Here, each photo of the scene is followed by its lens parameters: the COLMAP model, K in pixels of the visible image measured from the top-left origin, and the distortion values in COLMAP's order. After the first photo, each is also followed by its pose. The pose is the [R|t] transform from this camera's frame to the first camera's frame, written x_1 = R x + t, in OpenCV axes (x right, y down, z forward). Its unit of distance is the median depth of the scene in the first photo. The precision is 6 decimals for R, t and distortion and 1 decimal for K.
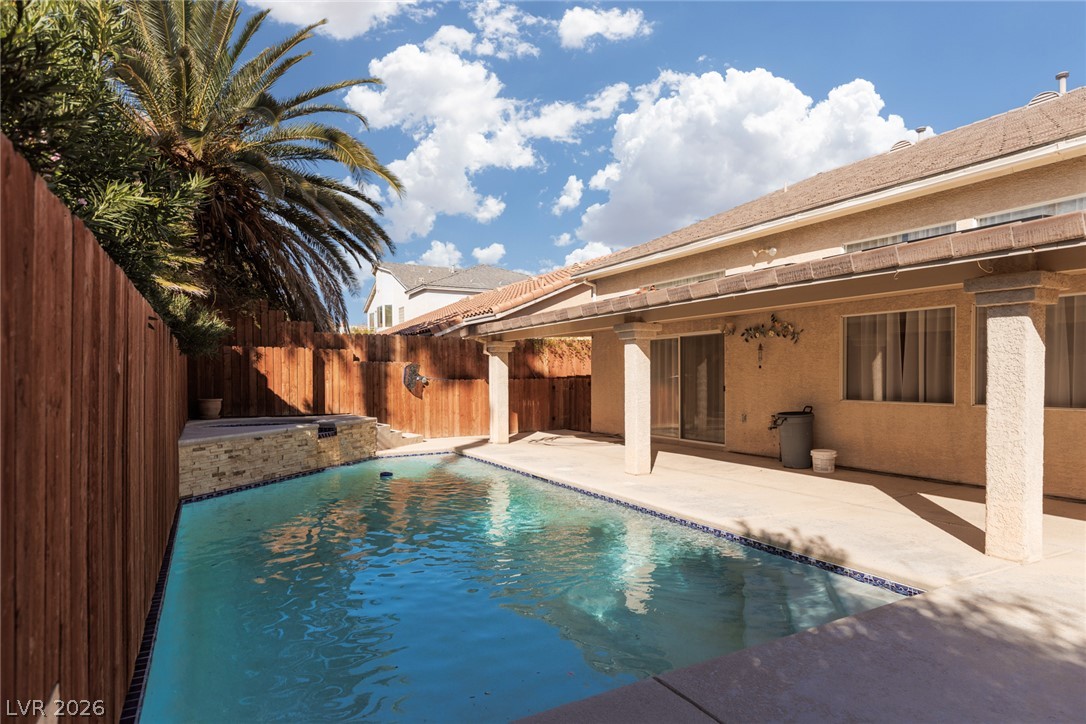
lens RADIAL K [[626.8, 0, 564.8], [0, 626.8, 379.1], [0, 0, 1]] dist [0.009153, -0.002994]
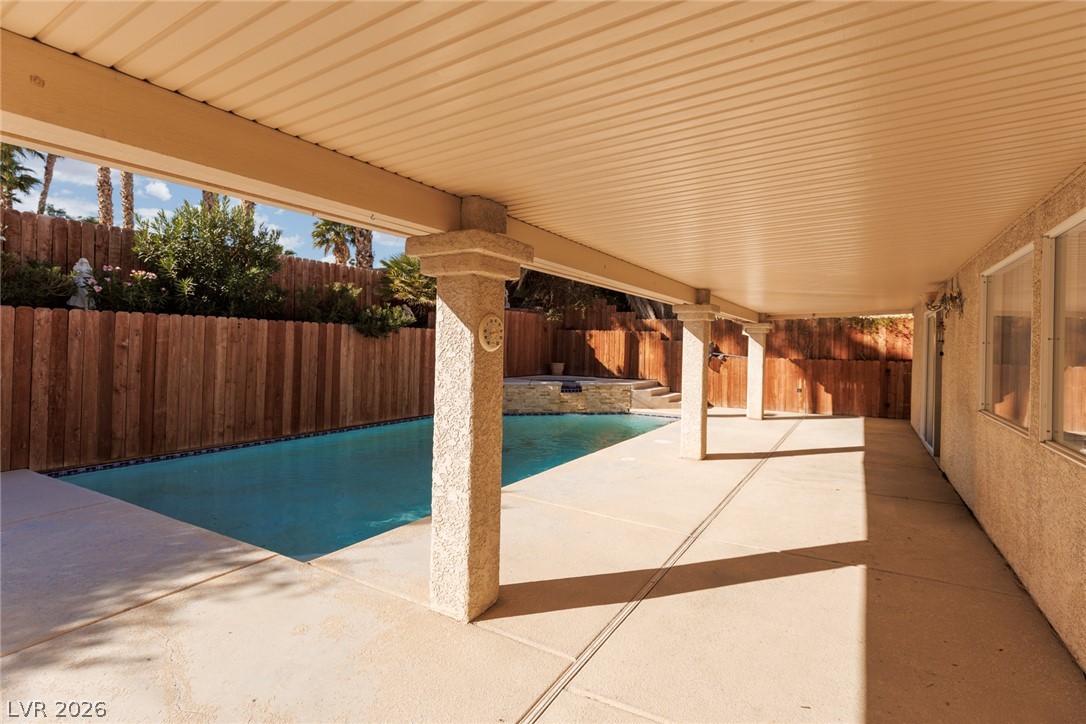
lens RADIAL K [[508.8, 0, 560.5], [0, 508.8, 338.1], [0, 0, 1]] dist [0.008921, -0.000678]
pose [[0.501637, 0.005413, -0.865061, 0.558134], [-0.030484, 0.999470, -0.011423, -0.016935], [0.864541, 0.032101, 0.501536, 0.339147]]
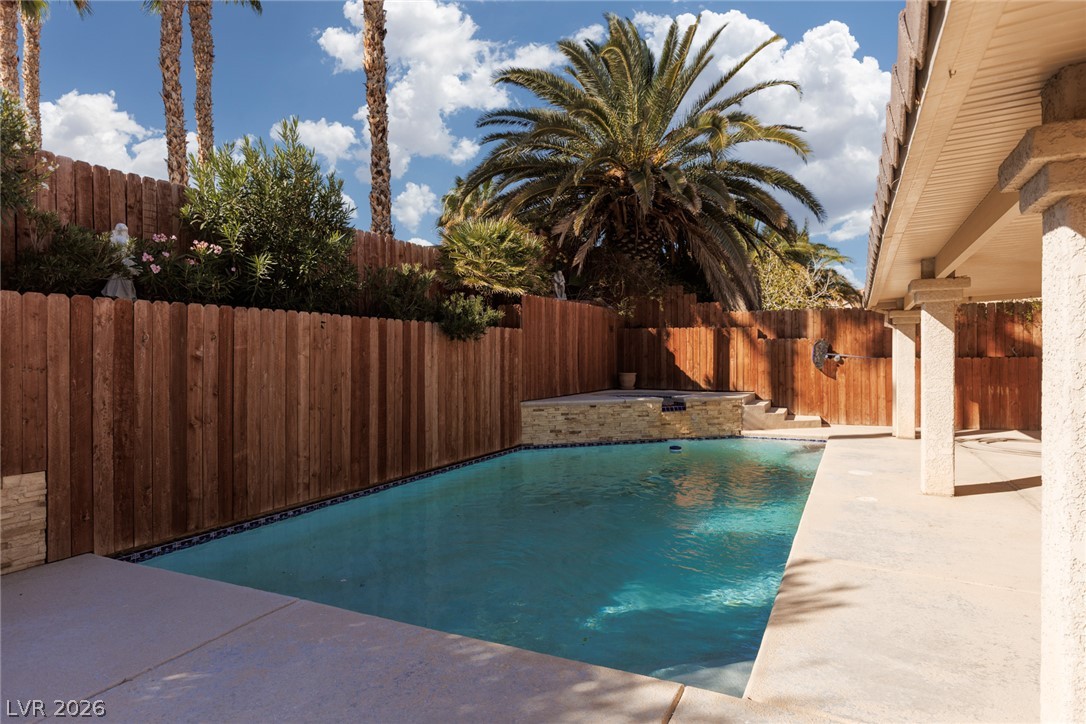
lens RADIAL K [[639.7, 0, 528.5], [0, 639.7, 354.2], [0, 0, 1]] dist [0.003616, -0.004176]
pose [[0.546804, -0.000075, -0.837260, 0.355488], [-0.001597, 0.999998, -0.001132, -0.002697], [0.837259, 0.001956, 0.546803, 0.167028]]
